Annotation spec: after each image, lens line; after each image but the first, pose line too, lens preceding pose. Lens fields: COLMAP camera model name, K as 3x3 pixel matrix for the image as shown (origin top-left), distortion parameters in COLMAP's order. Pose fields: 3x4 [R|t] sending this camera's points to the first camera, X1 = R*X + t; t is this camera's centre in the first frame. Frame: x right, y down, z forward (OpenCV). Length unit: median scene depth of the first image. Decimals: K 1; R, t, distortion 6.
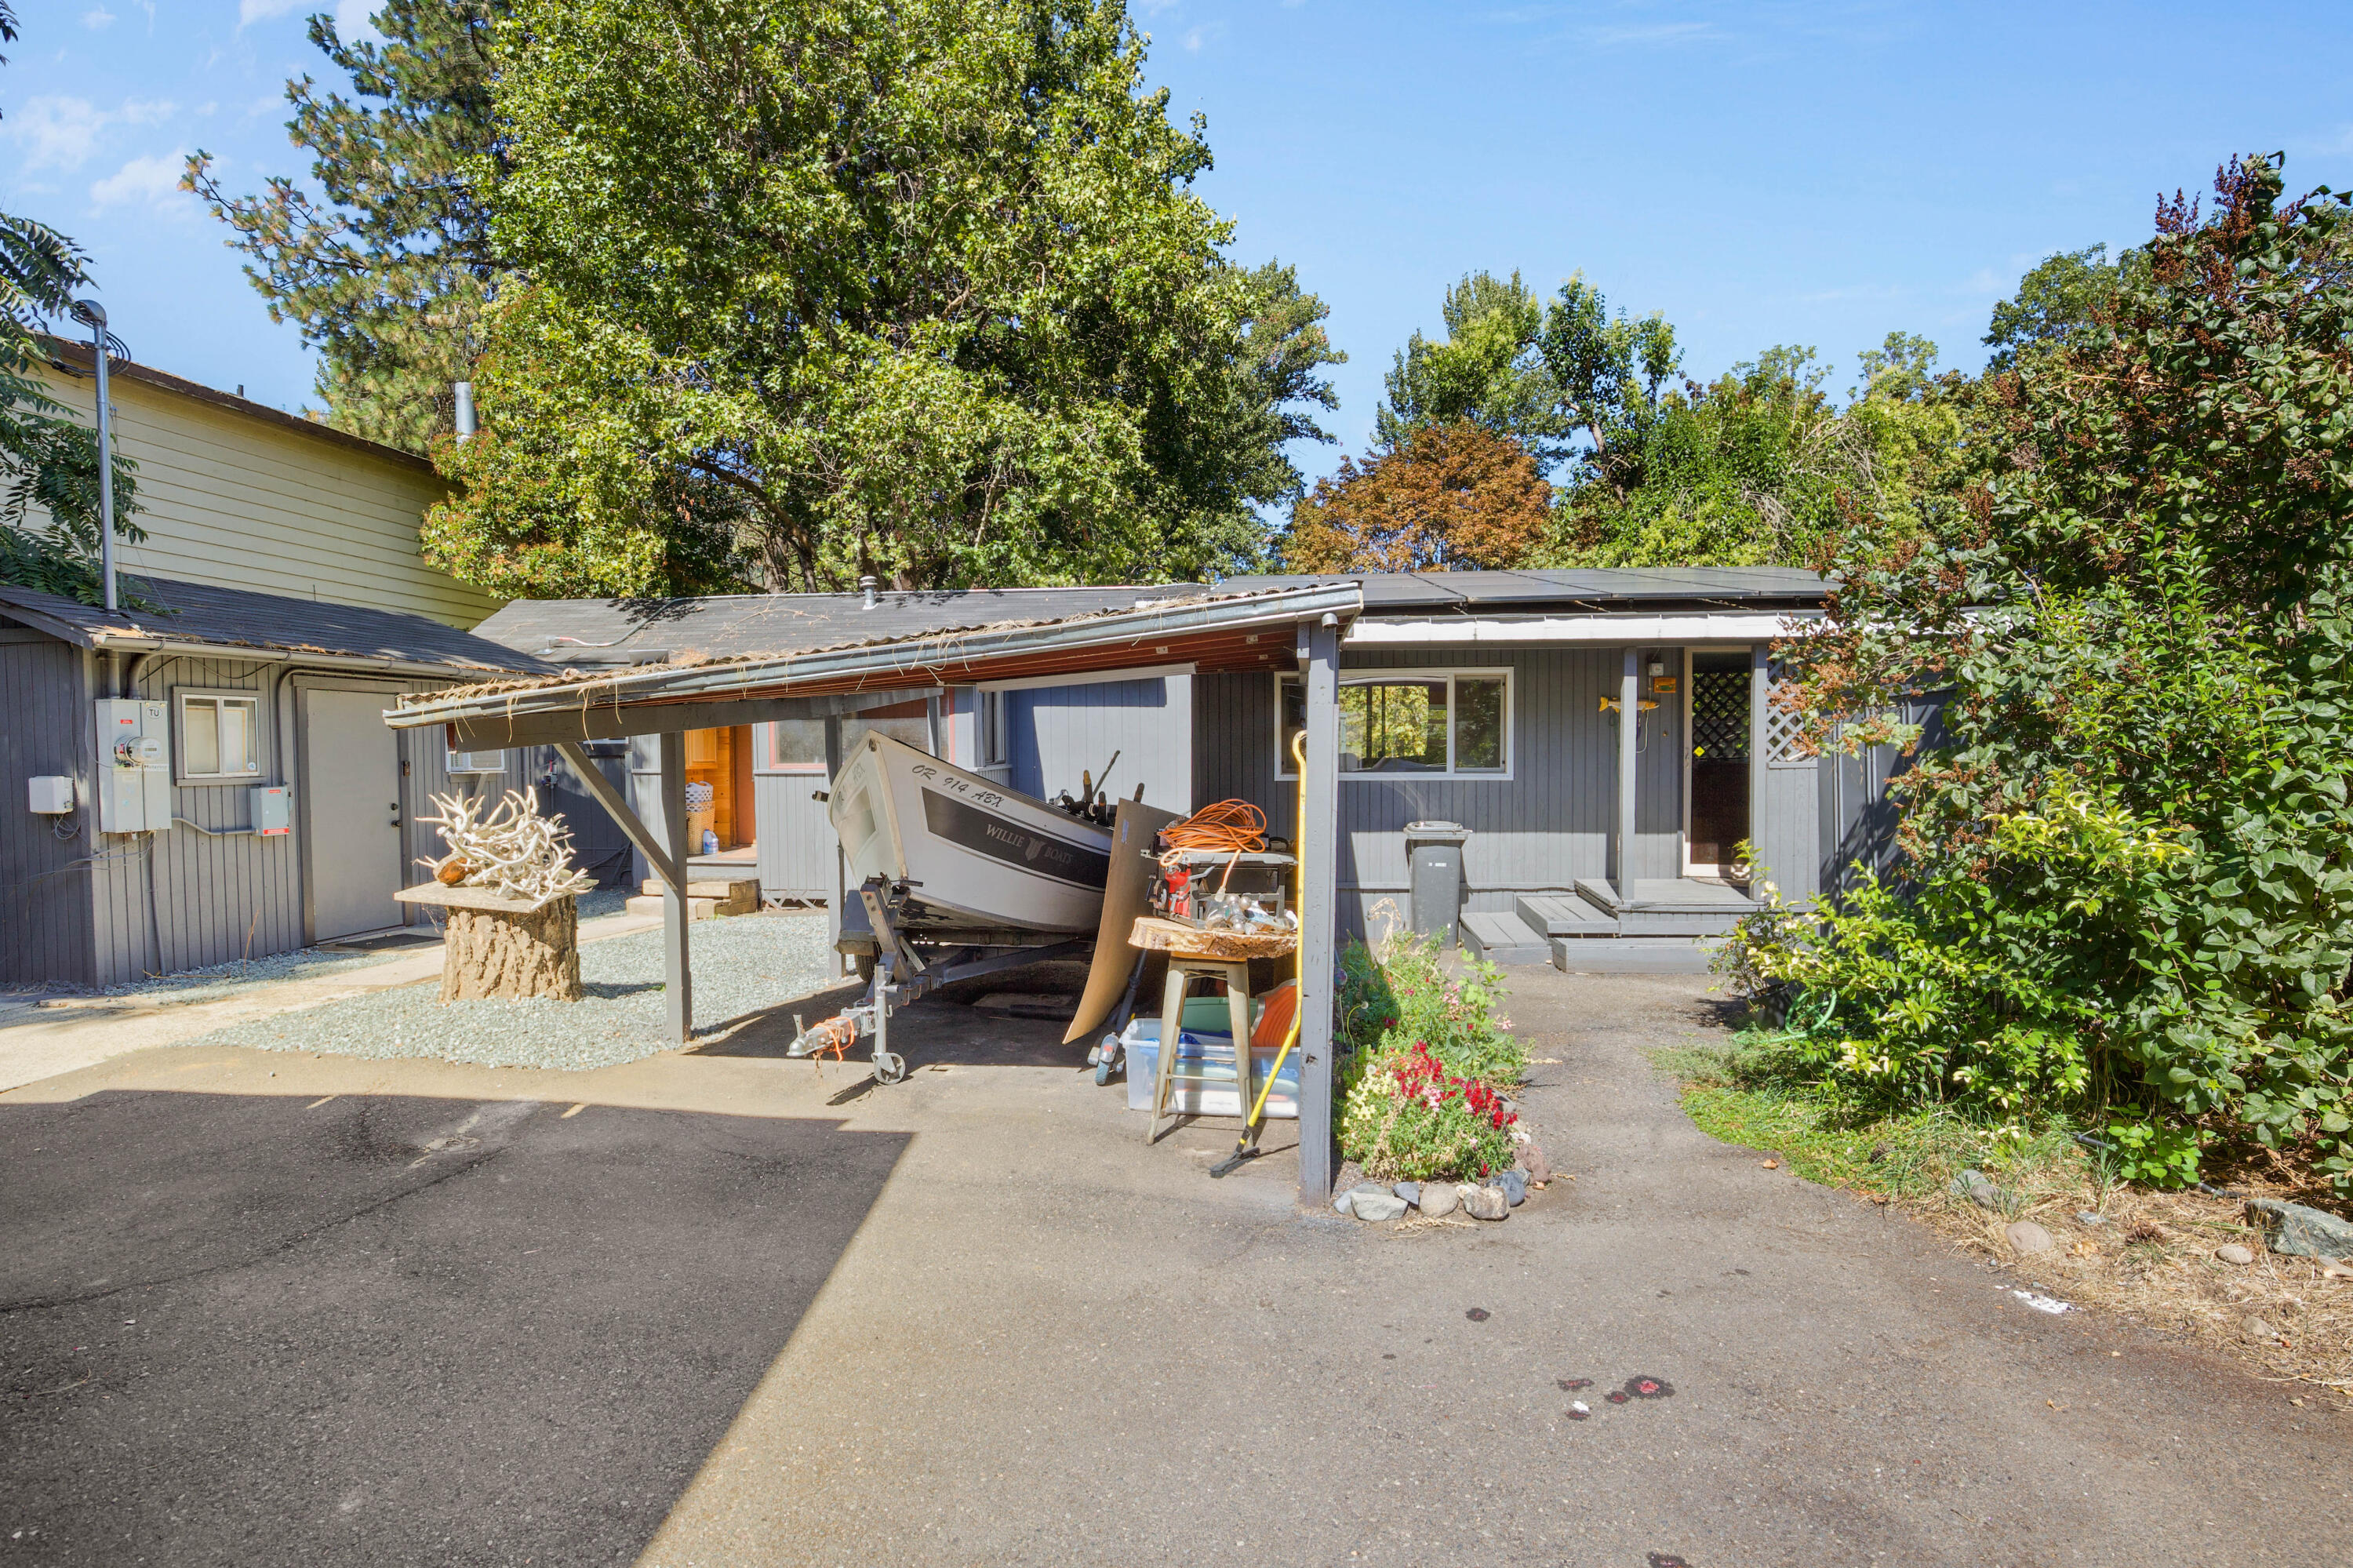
lens RADIAL K [[1122.4, 0, 1176.5], [0, 1122.4, 784.0], [0, 0, 1]] dist [-0.026215, 0.001127]
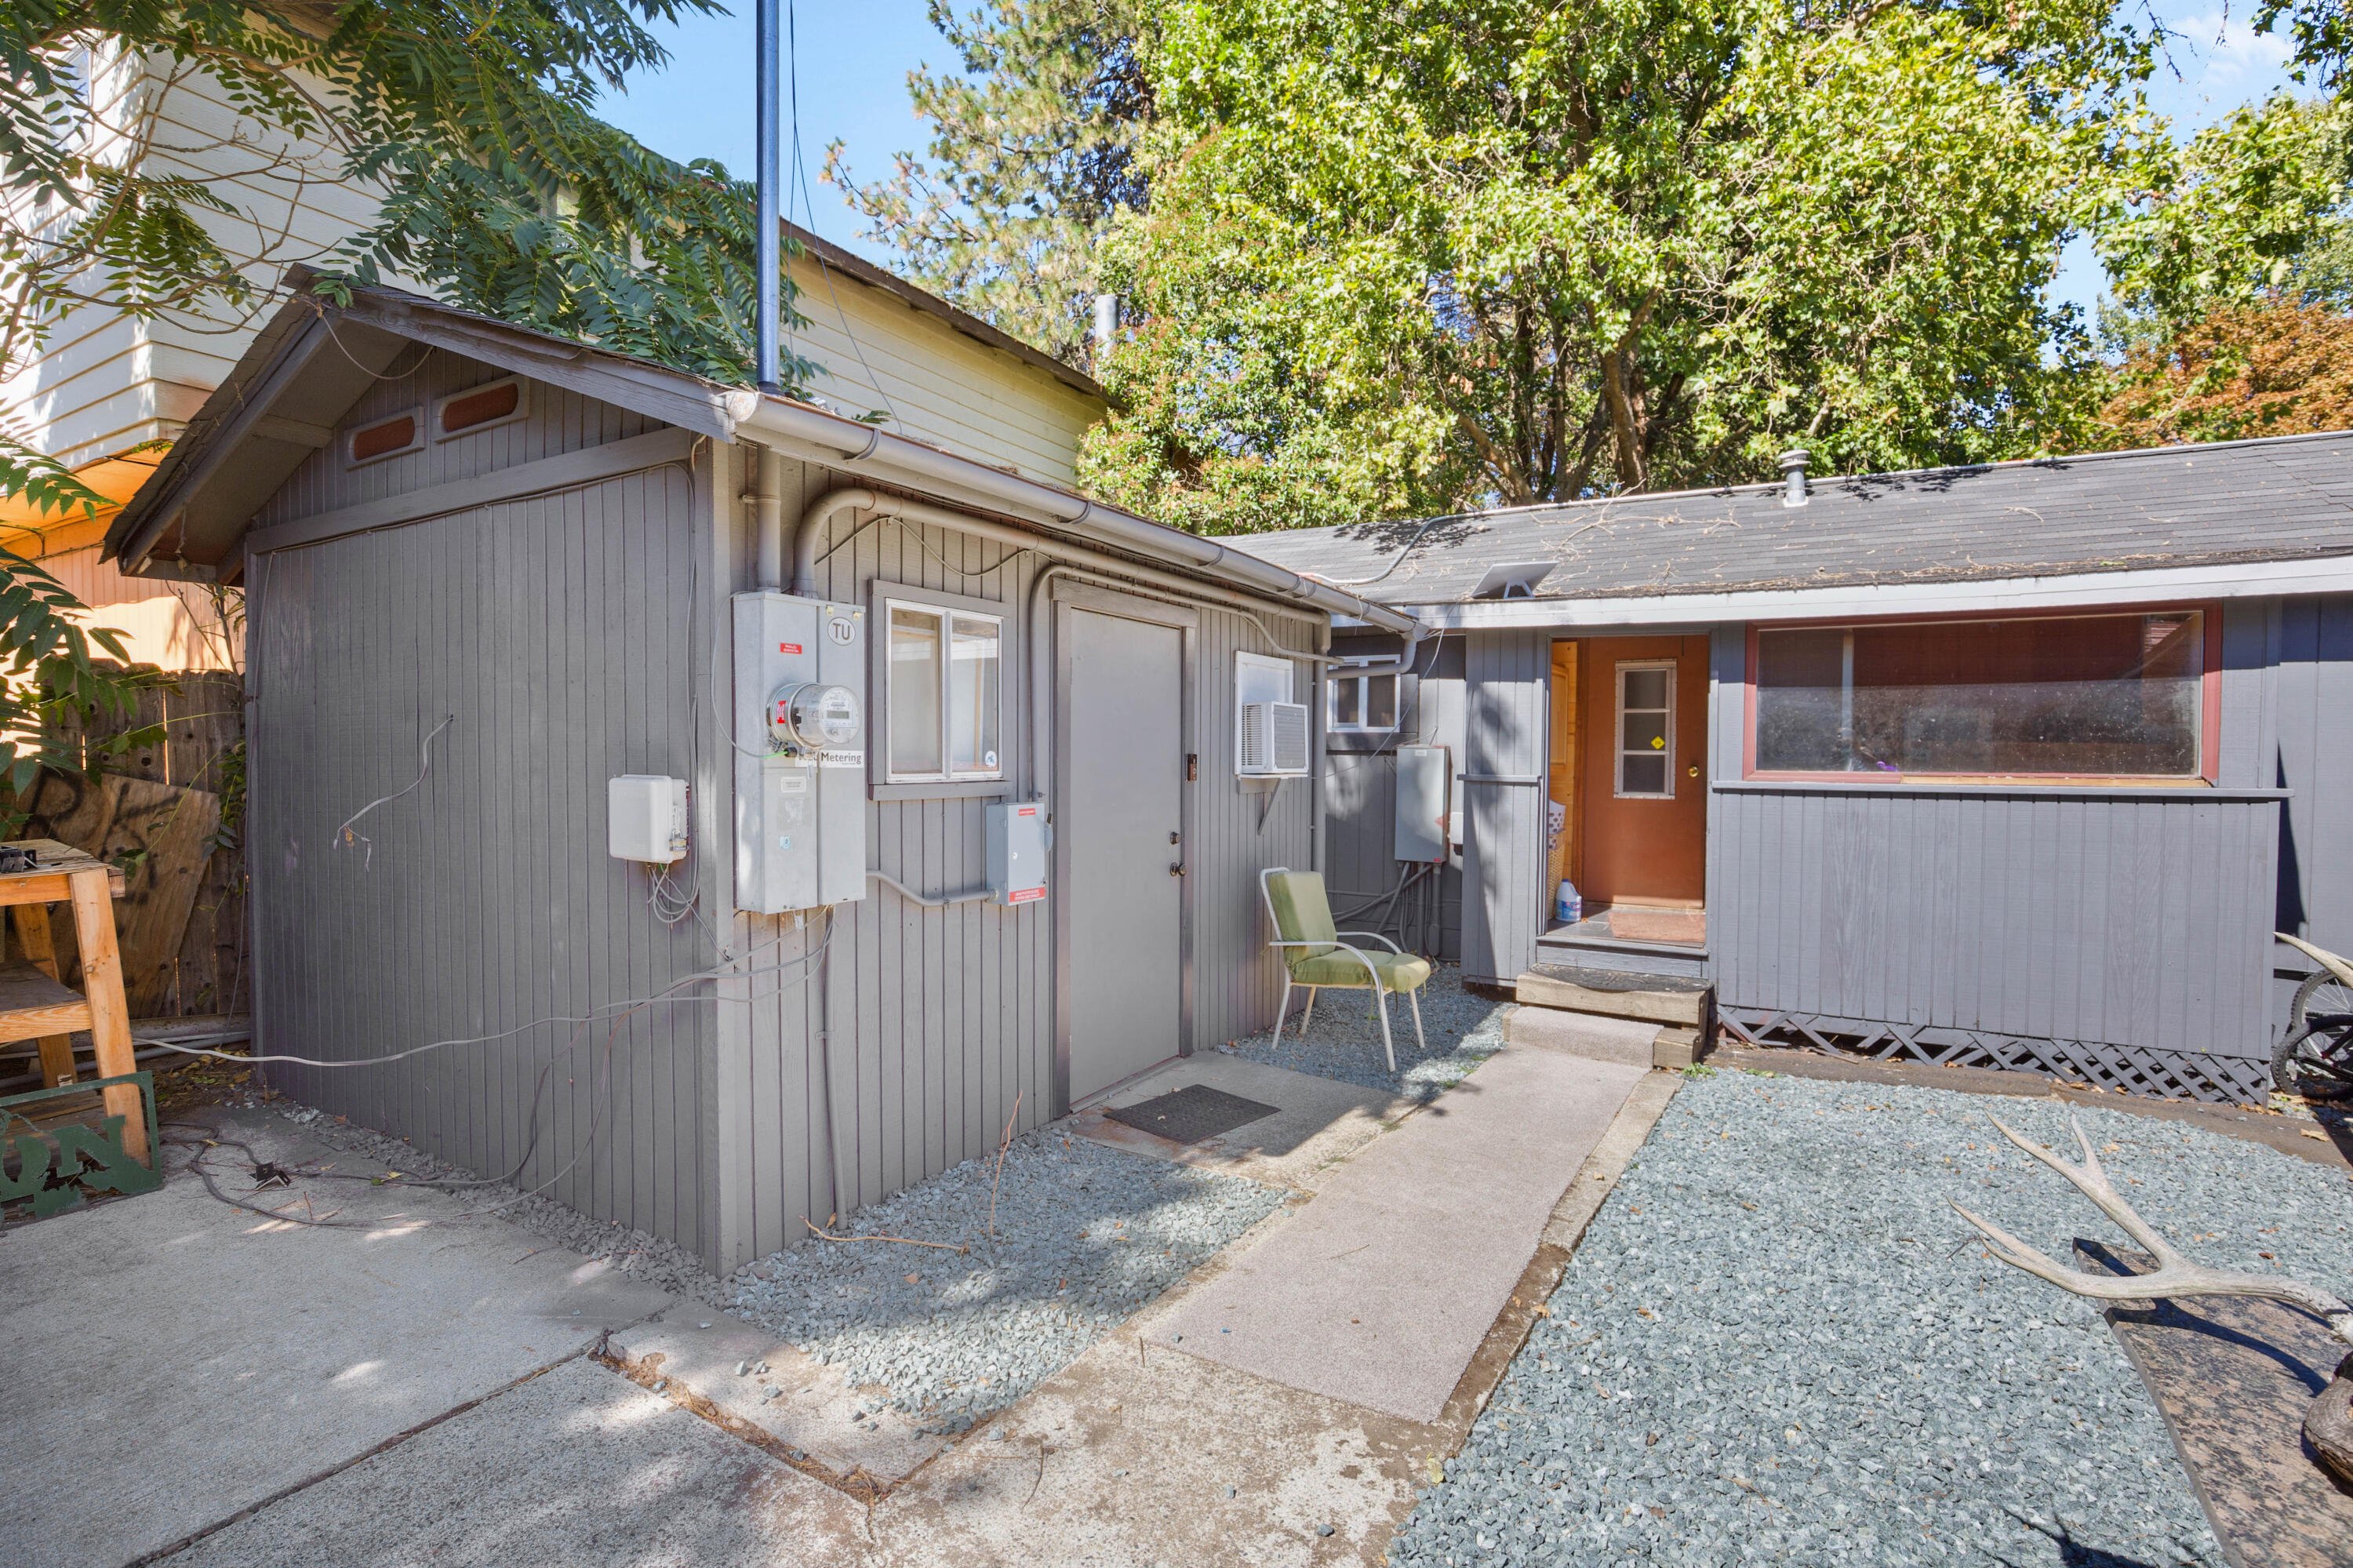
lens RADIAL K [[1082.2, 0, 1176.5], [0, 1082.2, 784.0], [0, 0, 1]] dist [-0.028571, -0.000009]
pose [[0.922618, 0.023400, -0.385004, -0.502088], [-0.024227, 0.999703, 0.002705, -0.007511], [0.384953, 0.006832, 0.922911, 0.513255]]
